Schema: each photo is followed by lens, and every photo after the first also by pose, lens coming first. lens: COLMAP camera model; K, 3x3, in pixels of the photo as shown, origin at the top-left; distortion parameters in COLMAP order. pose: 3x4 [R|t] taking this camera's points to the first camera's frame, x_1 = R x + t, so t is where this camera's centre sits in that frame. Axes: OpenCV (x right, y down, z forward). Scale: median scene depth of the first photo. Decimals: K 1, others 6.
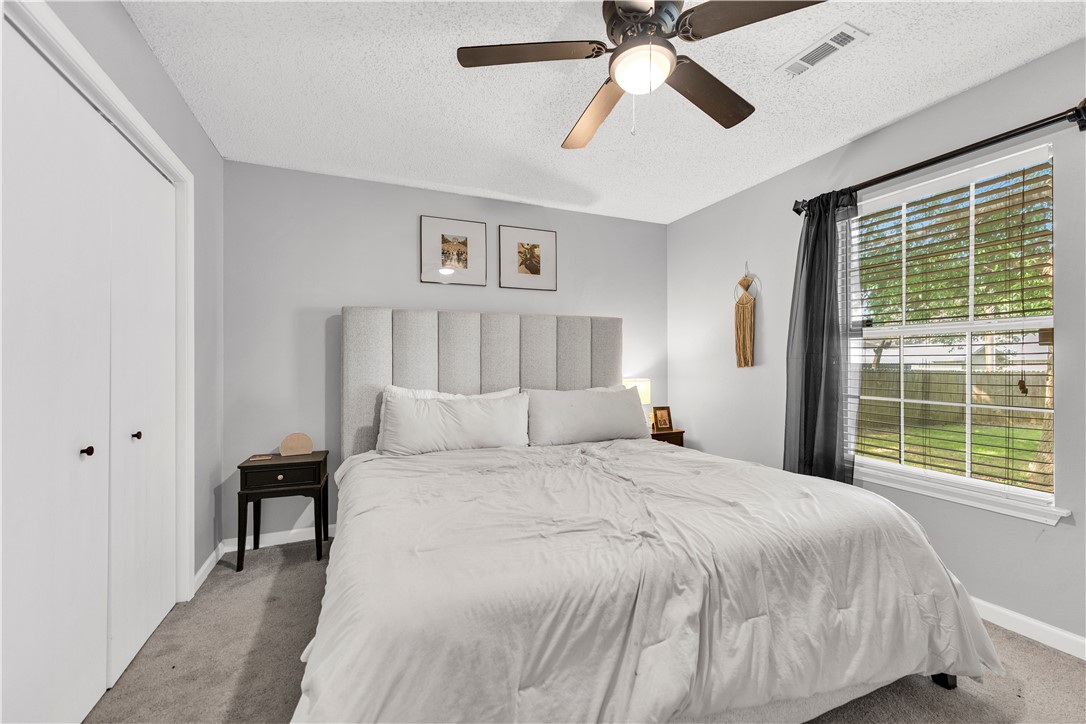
lens RADIAL K [[442.7, 0, 542.6], [0, 442.7, 363.3], [0, 0, 1]] dist [0.001383, 0.002260]
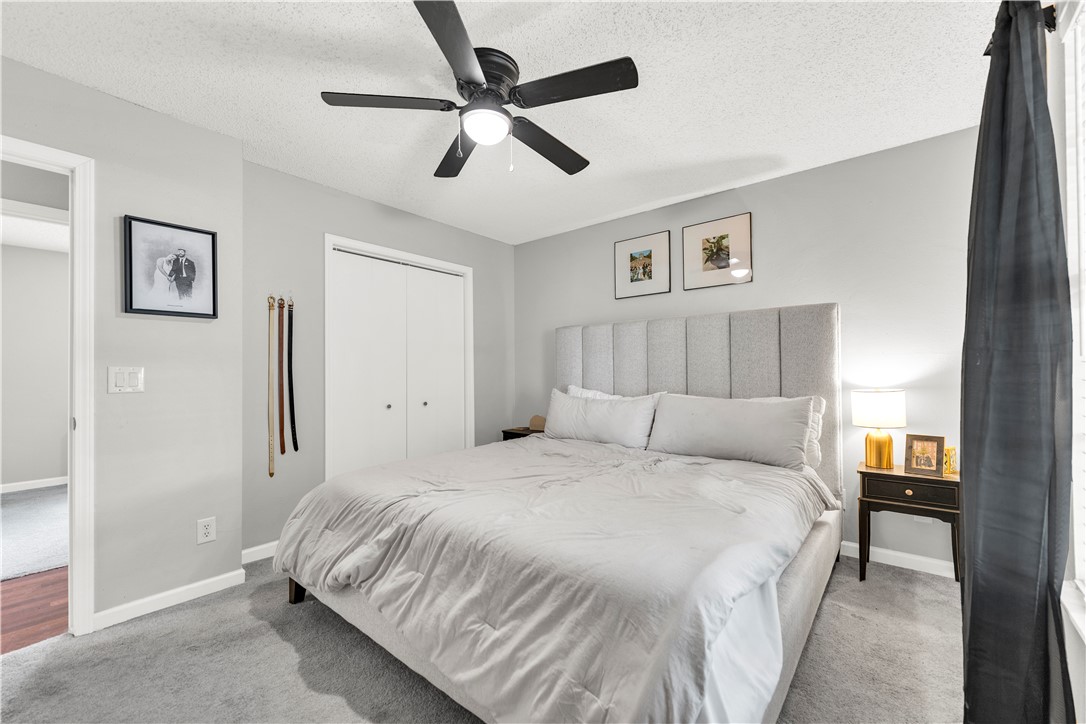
lens RADIAL K [[442.7, 0, 540.9], [0, 442.7, 367.1], [0, 0, 1]] dist [0.001383, 0.002260]
pose [[0.455767, -0.008917, -0.890054, 0.646759], [0.007715, 0.999952, -0.006068, 0.002408], [0.890066, -0.004102, 0.455814, 0.273423]]
